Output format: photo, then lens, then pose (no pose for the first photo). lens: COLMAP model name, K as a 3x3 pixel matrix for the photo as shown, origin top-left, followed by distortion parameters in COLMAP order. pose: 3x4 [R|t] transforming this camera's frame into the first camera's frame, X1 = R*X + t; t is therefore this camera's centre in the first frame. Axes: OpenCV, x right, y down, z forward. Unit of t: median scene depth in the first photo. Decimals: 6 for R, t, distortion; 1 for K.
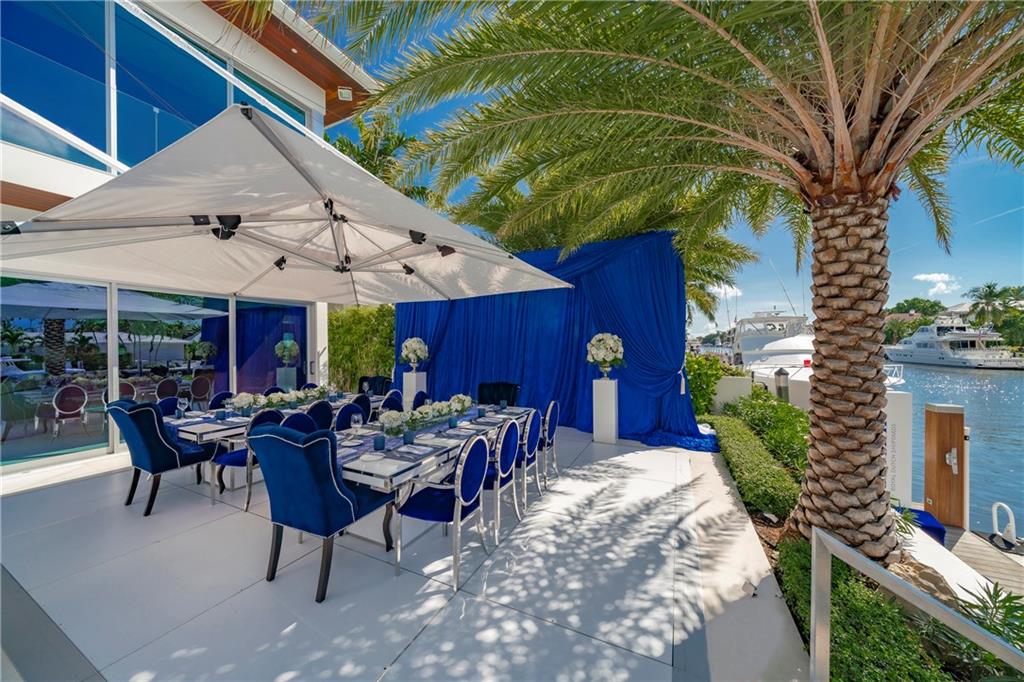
lens RADIAL K [[351.6, 0, 511.4], [0, 351.6, 346.9], [0, 0, 1]] dist [0.002251, 0.000120]
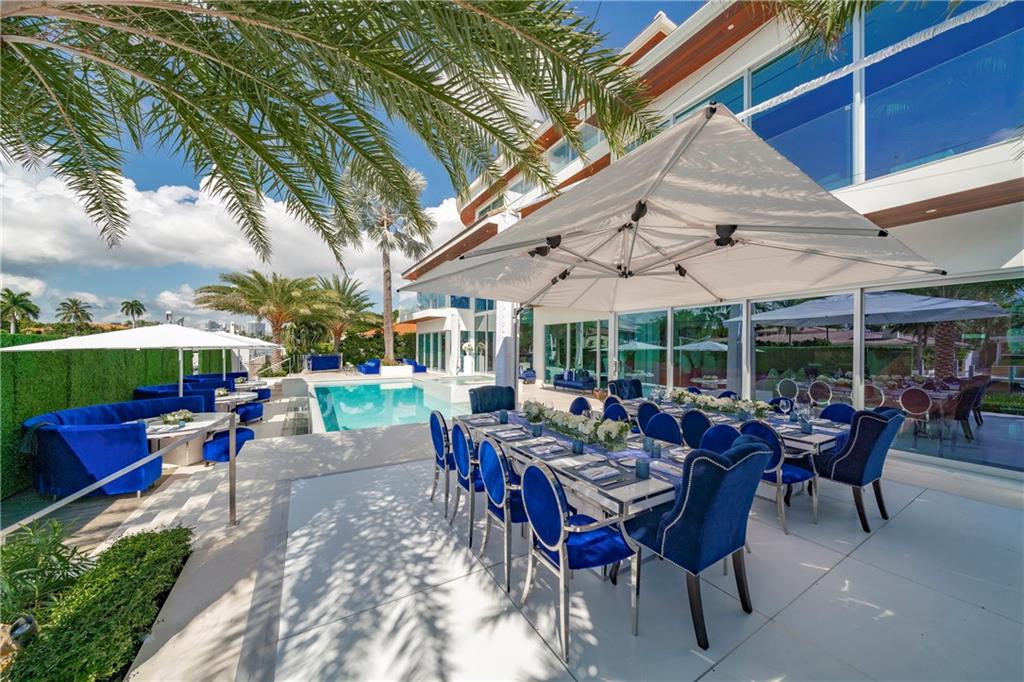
lens RADIAL K [[351.6, 0, 506.5], [0, 351.6, 344.3], [0, 0, 1]] dist [0.002251, 0.000120]
pose [[-0.570918, -0.003342, -0.821001, 0.725487], [-0.010161, 0.999944, 0.002996, -0.021836], [0.820945, 0.010053, -0.570919, 1.646156]]
